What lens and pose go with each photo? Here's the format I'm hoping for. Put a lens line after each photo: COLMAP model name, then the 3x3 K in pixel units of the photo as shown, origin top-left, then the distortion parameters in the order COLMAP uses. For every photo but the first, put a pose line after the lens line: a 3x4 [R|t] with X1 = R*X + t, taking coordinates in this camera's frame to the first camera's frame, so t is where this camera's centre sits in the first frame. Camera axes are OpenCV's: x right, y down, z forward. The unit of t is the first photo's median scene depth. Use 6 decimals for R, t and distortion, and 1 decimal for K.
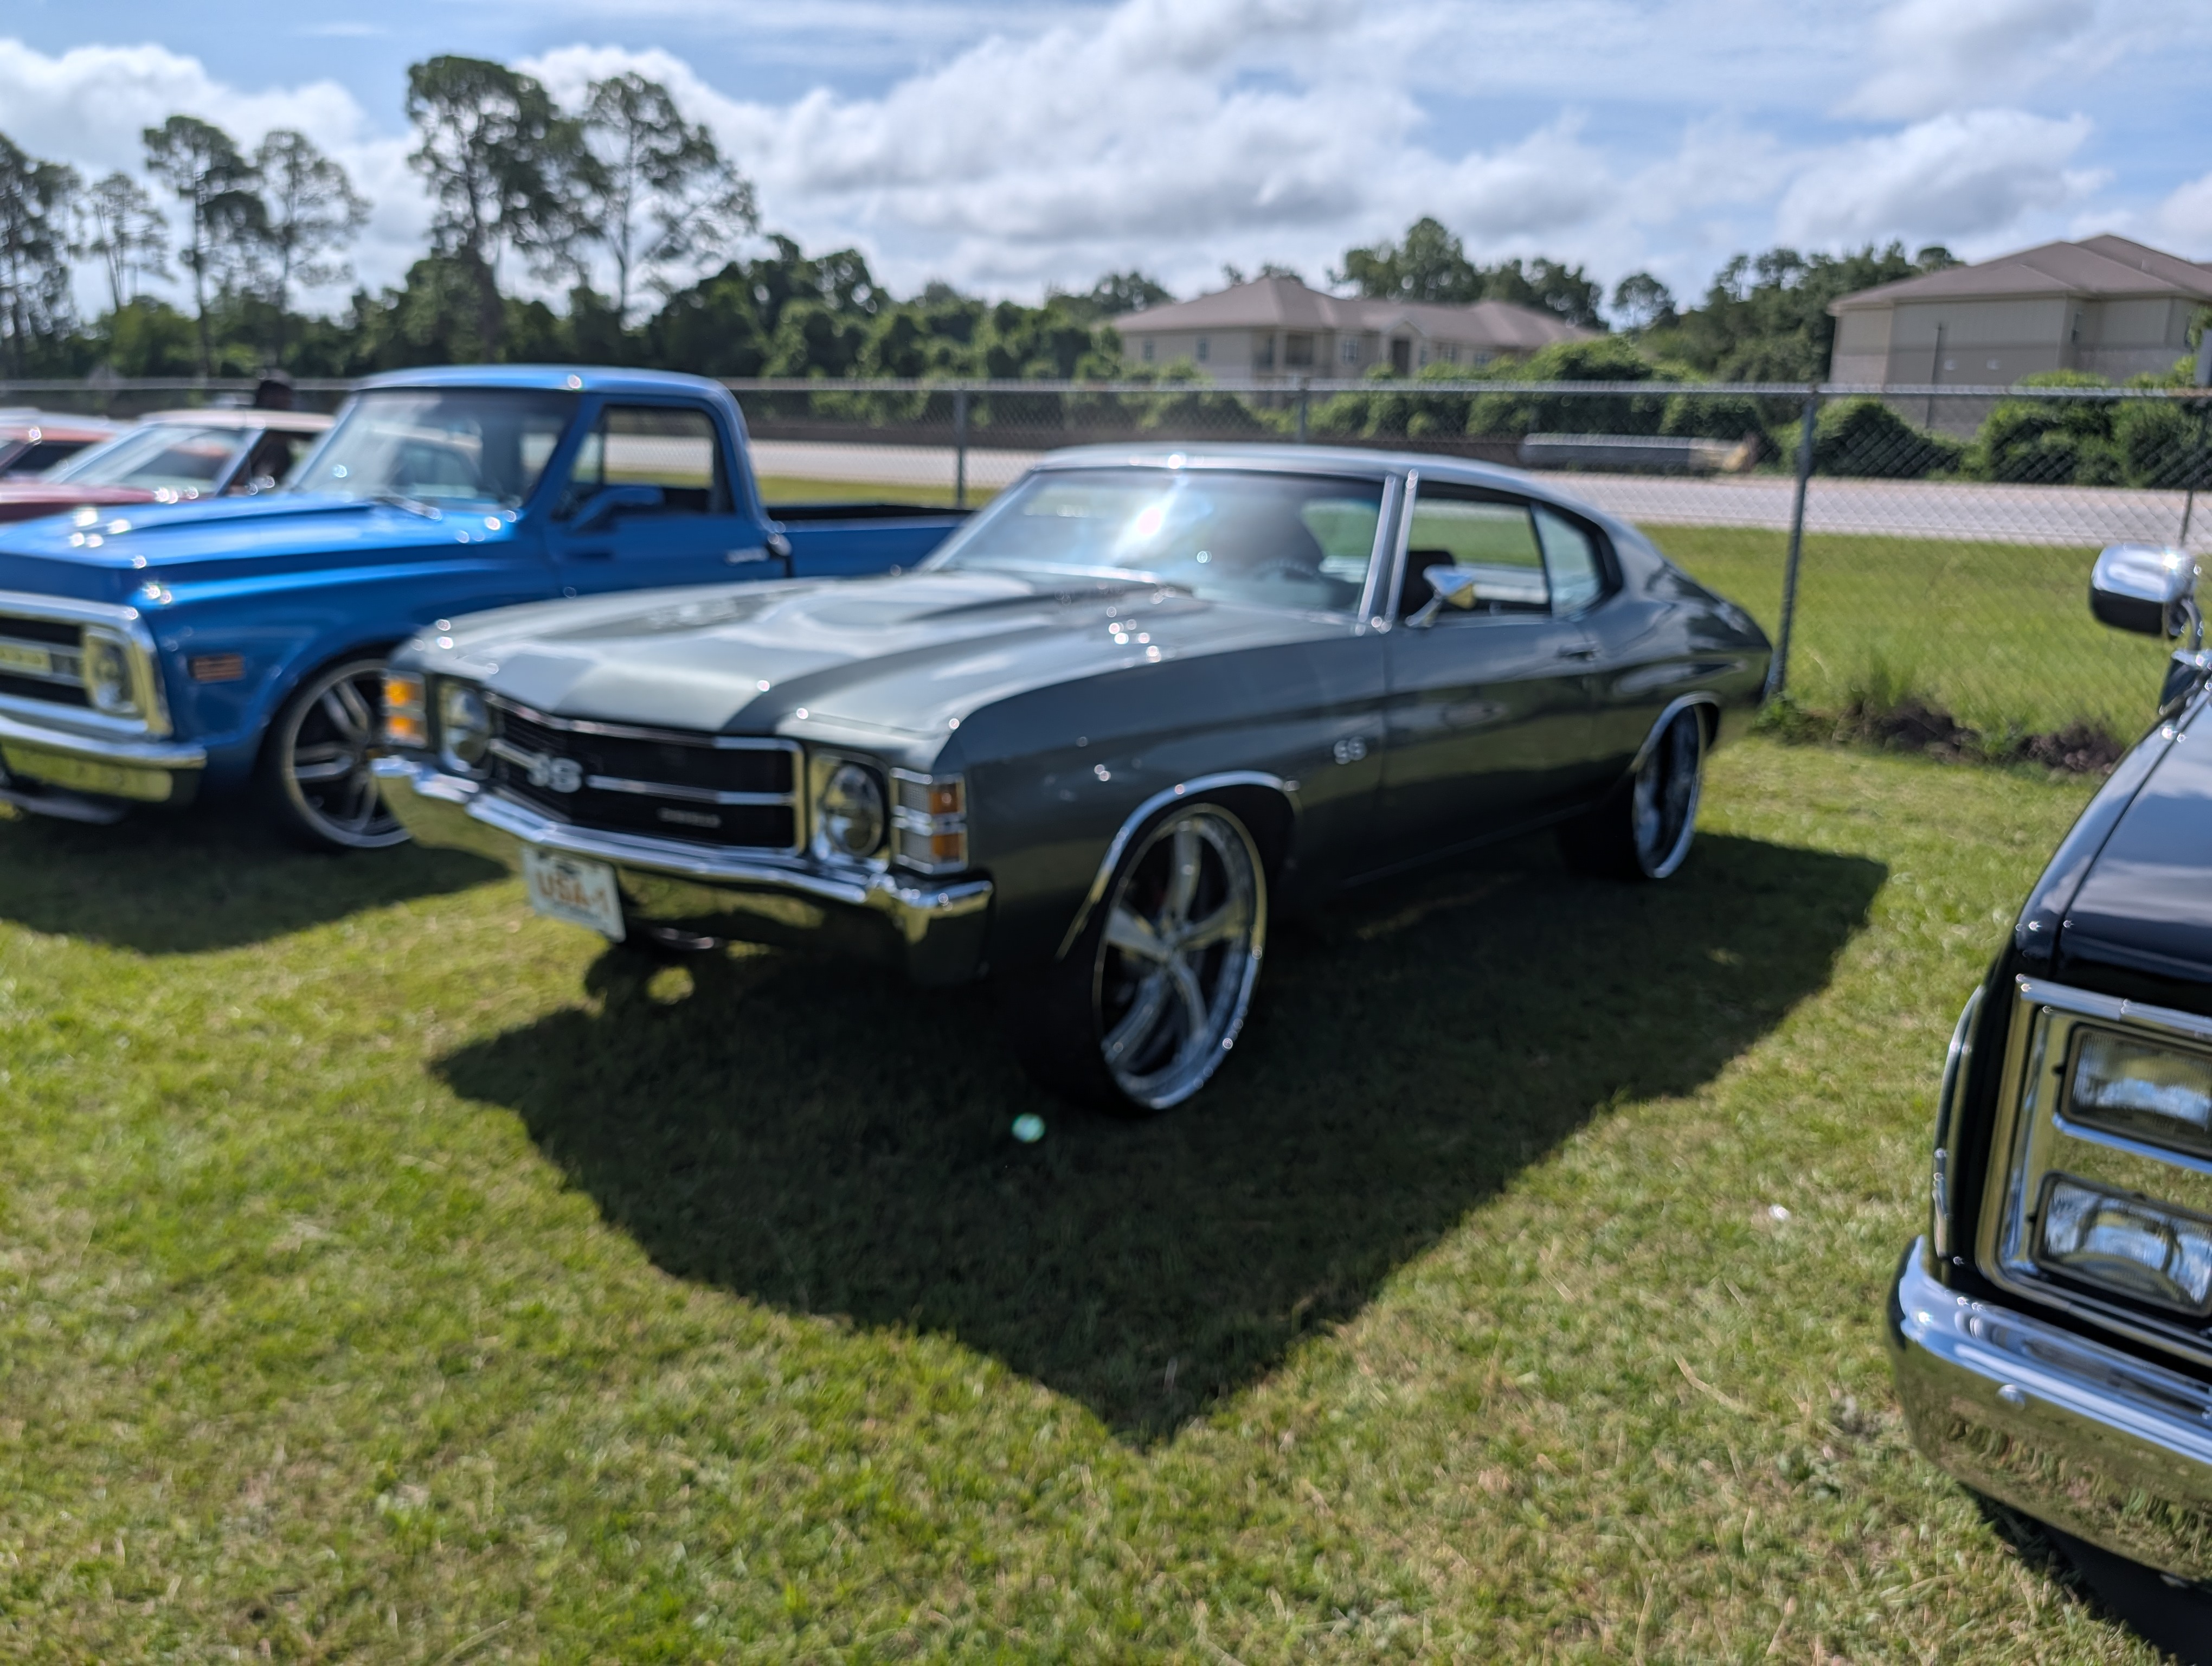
lens RADIAL K [[1569.6, 0, 1112.5], [0, 1569.6, 840.9], [0, 0, 1]] dist [-0.004874, -0.000454]
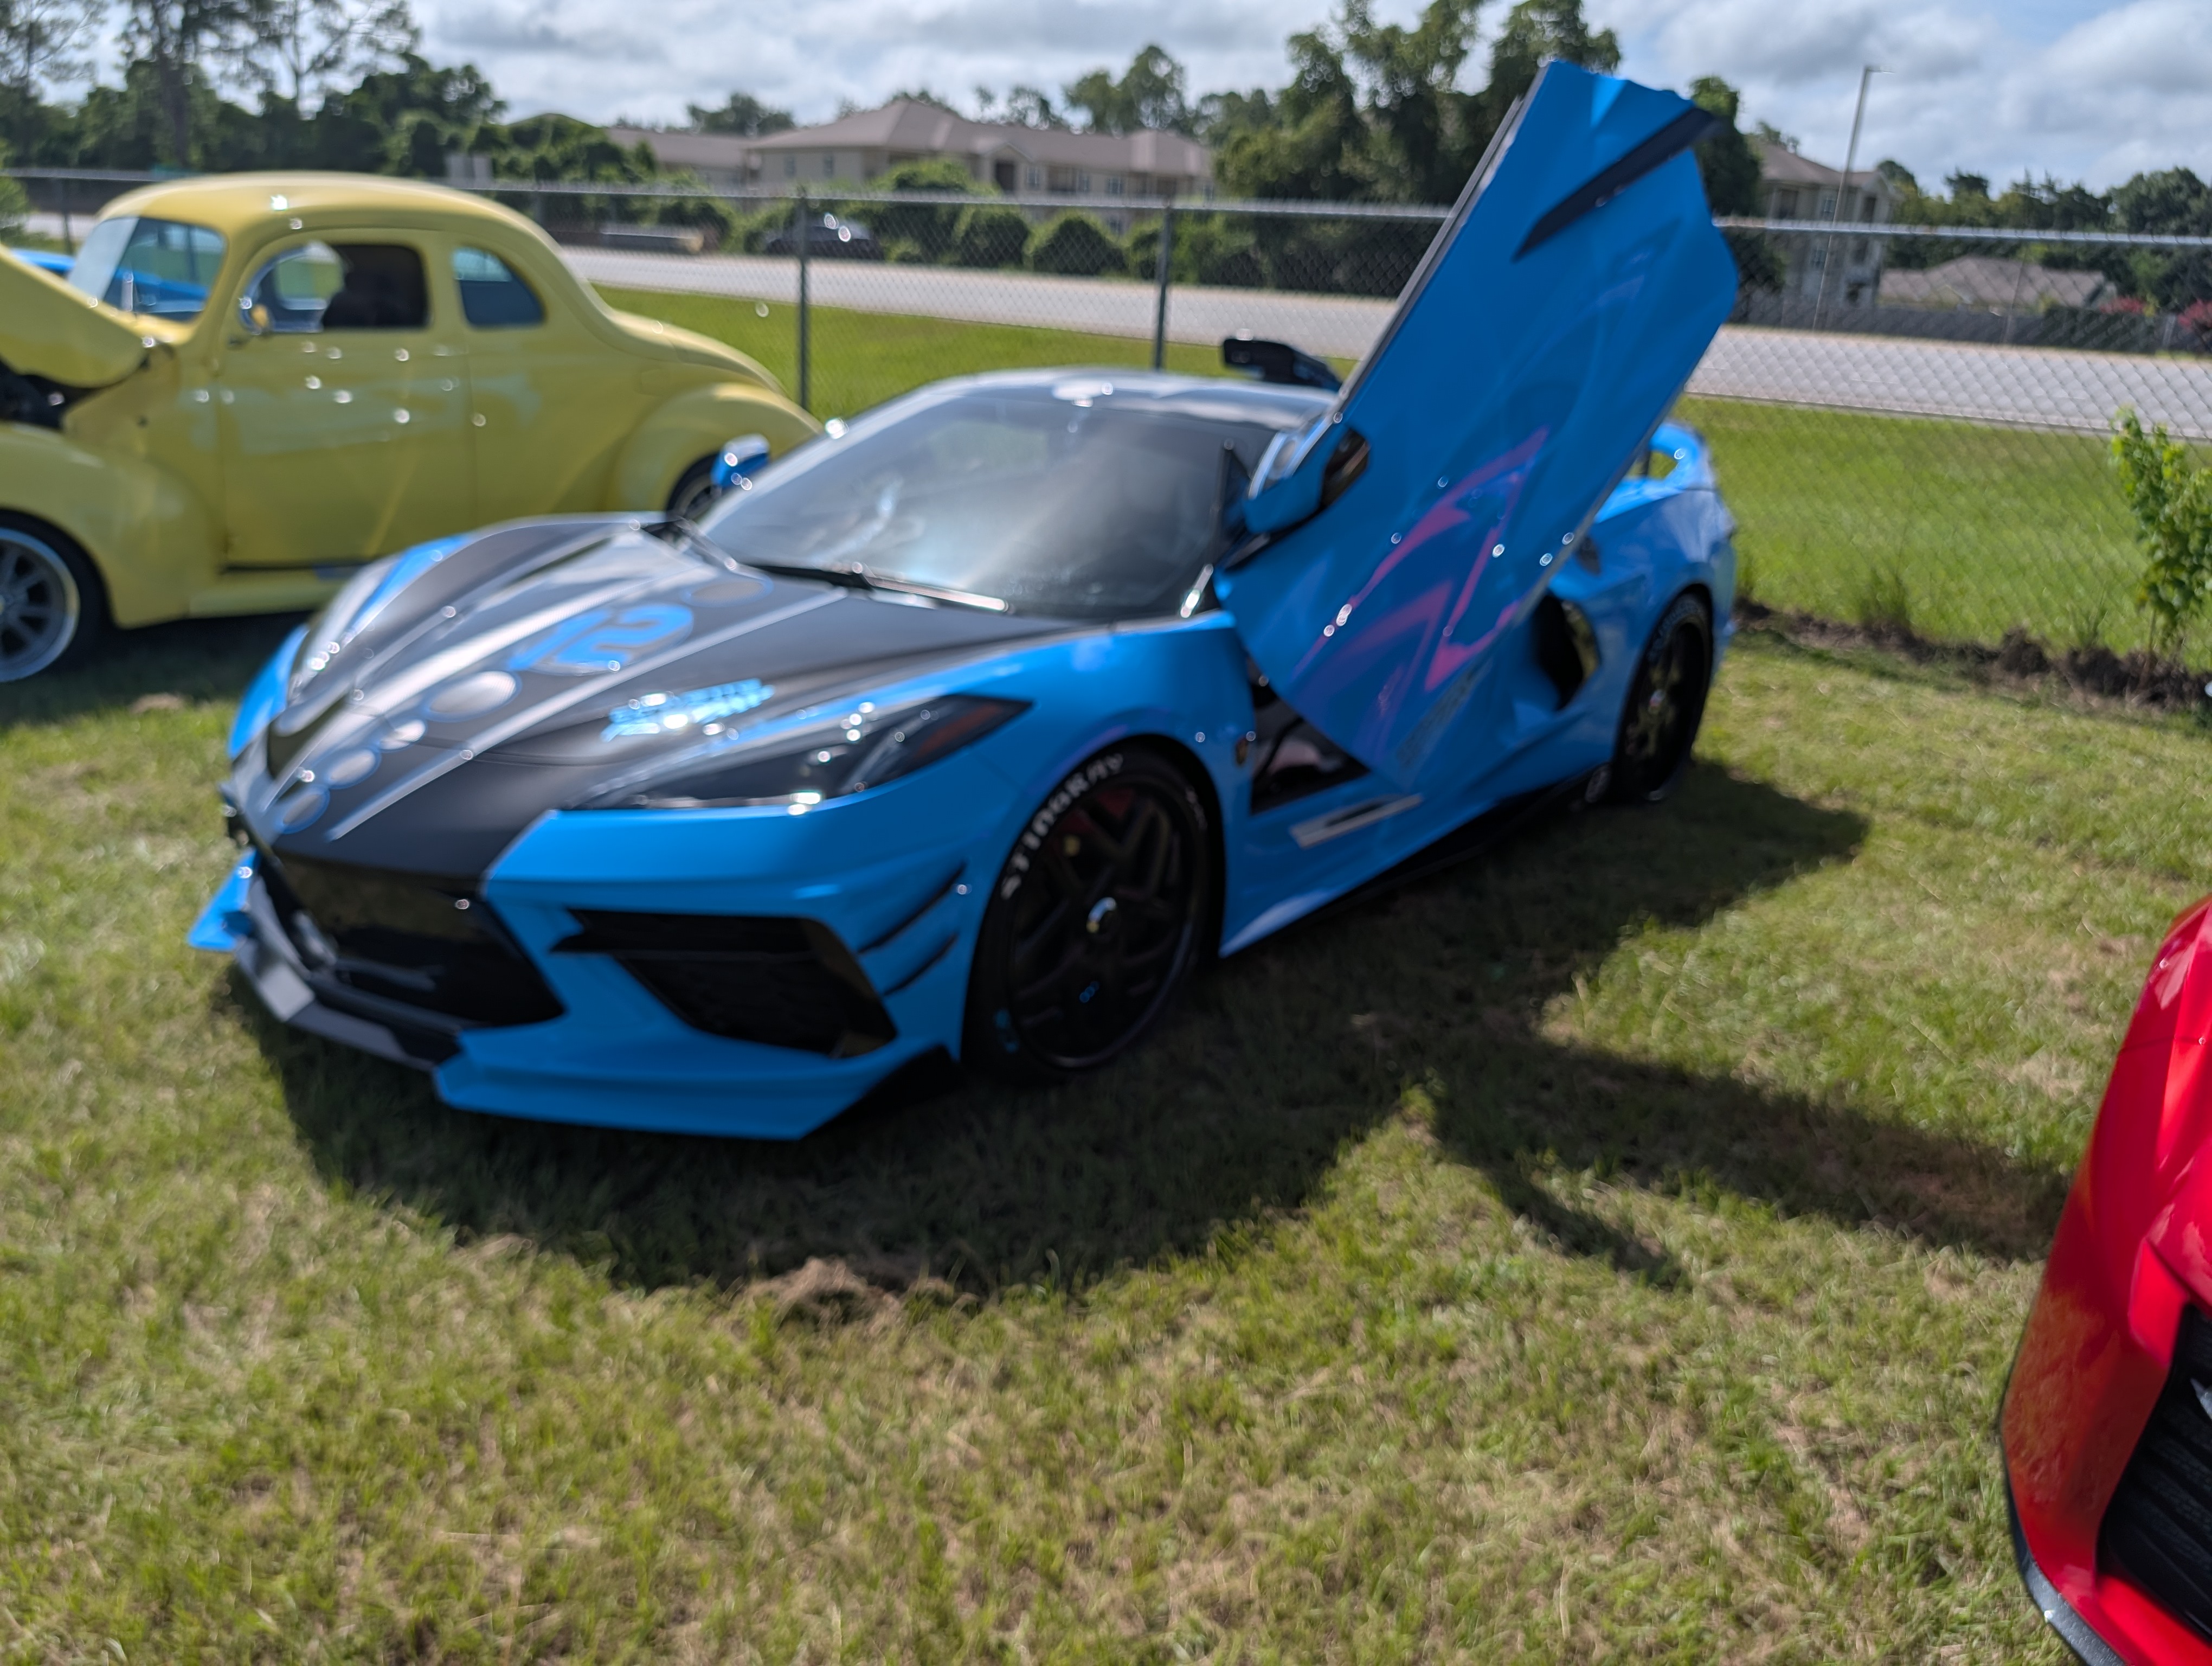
lens RADIAL K [[1585.1, 0, 1107.0], [0, 1585.1, 879.0], [0, 0, 1]] dist [-0.000614, -0.002891]
pose [[0.999547, 0.029778, 0.004432, 0.268526], [-0.030091, 0.992860, 0.115424, 0.059226], [-0.000963, -0.115505, 0.993306, -0.195142]]
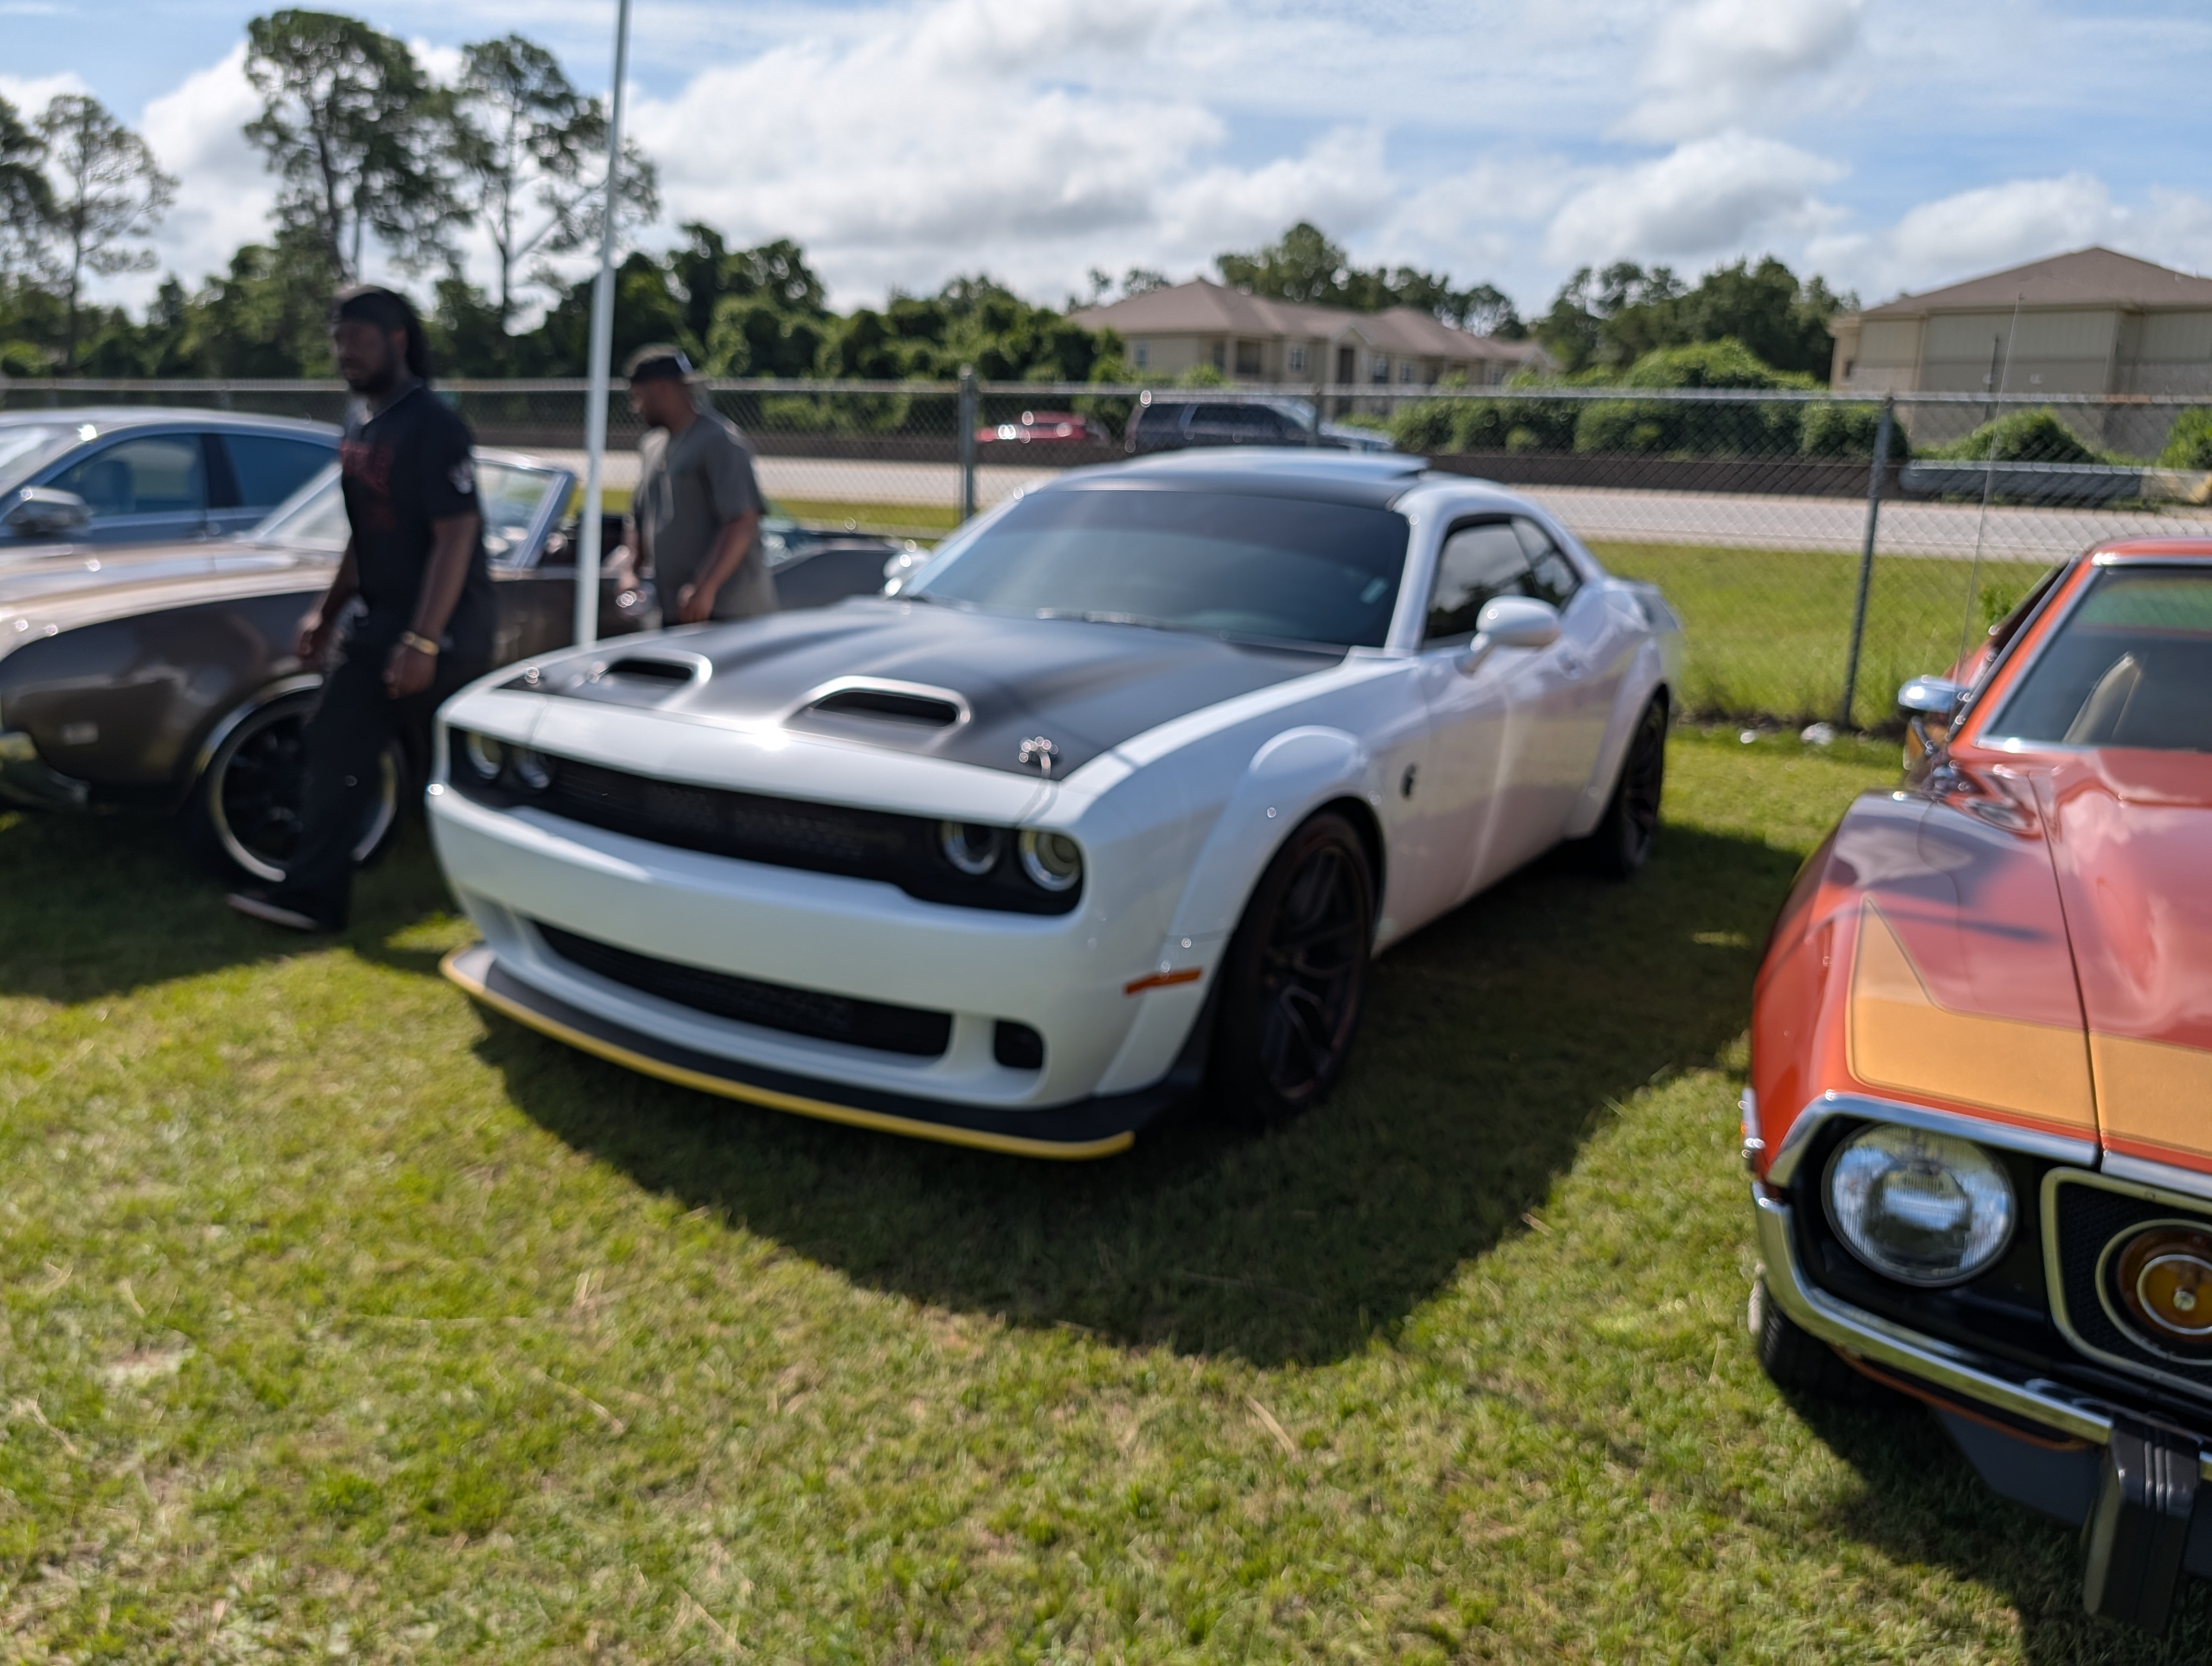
lens RADIAL K [[1569.5, 0, 1074.5], [0, 1569.5, 839.9], [0, 0, 1]] dist [-0.007779, 0.001606]
pose [[0.992123, -0.028957, 0.121873, -0.103129], [0.029636, 0.999554, -0.003761, -0.023773], [-0.121710, 0.007343, 0.992539, 0.082672]]
